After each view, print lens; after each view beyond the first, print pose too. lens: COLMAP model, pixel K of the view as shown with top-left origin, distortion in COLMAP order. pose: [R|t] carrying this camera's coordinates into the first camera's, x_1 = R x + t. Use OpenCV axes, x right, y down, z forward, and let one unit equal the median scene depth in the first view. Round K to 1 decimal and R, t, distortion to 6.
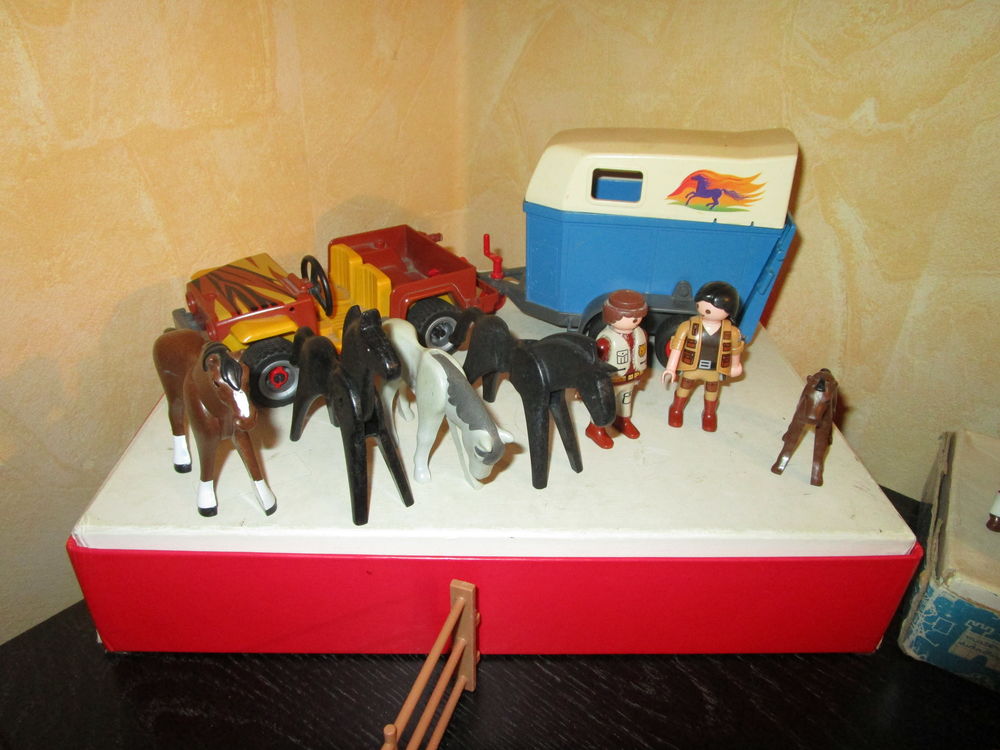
lens RADIAL K [[717.1, 0, 500.0], [0, 717.1, 375.0], [0, 0, 1]] dist [-0.014803, 0.000188]
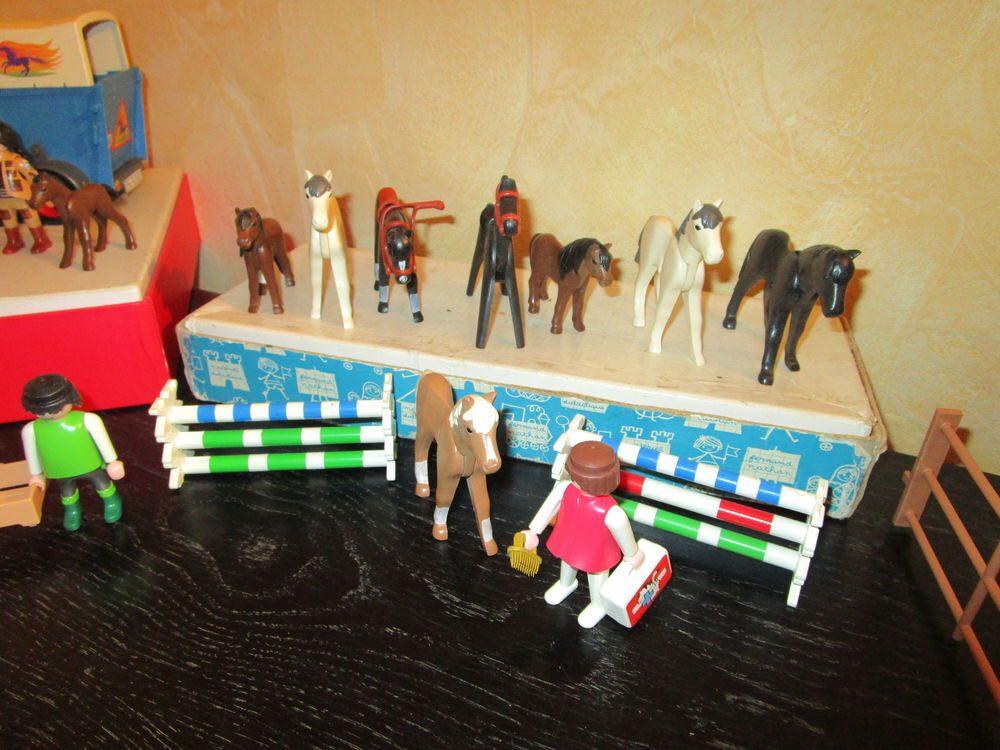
lens RADIAL K [[716.4, 0, 494.9], [0, 716.4, 375.4], [0, 0, 1]] dist [-0.026473, 0.009767]
pose [[0.964587, -0.149453, 0.217340, 0.721056], [0.152888, 0.988243, 0.001020, 0.382570], [-0.214937, 0.032245, 0.976096, -0.305423]]
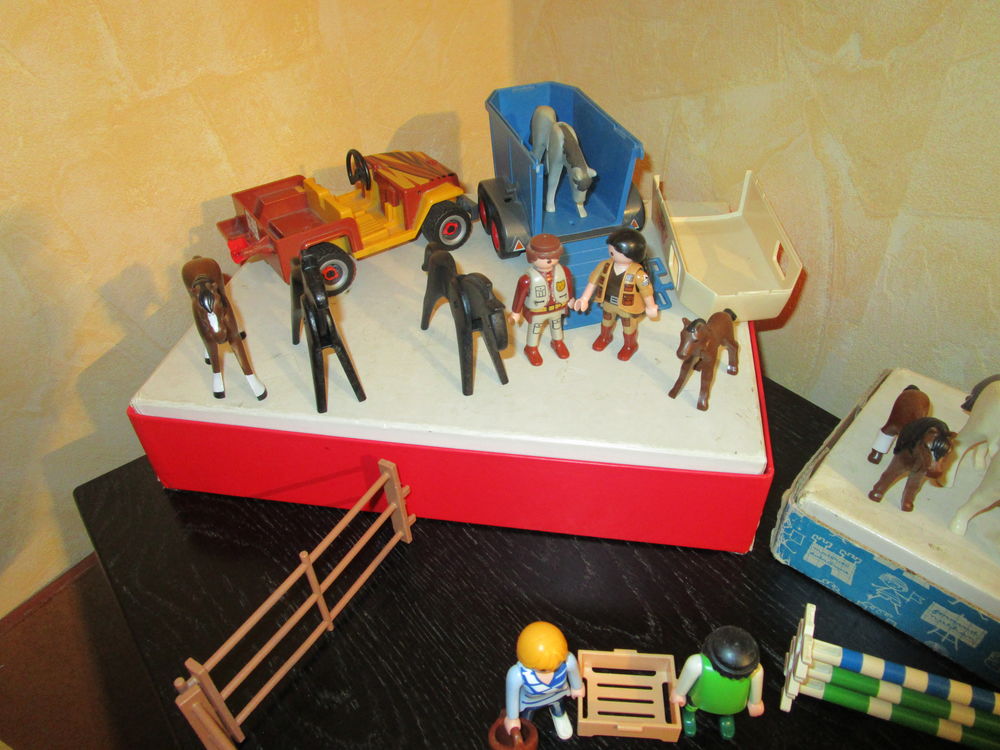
lens RADIAL K [[717.1, 0, 500.0], [0, 717.1, 375.0], [0, 0, 1]] dist [-0.014803, 0.000188]
pose [[0.977997, 0.067341, -0.197452, 0.303802], [-0.036363, 0.987007, 0.156509, -0.062886], [0.205426, -0.145885, 0.967738, -0.162540]]
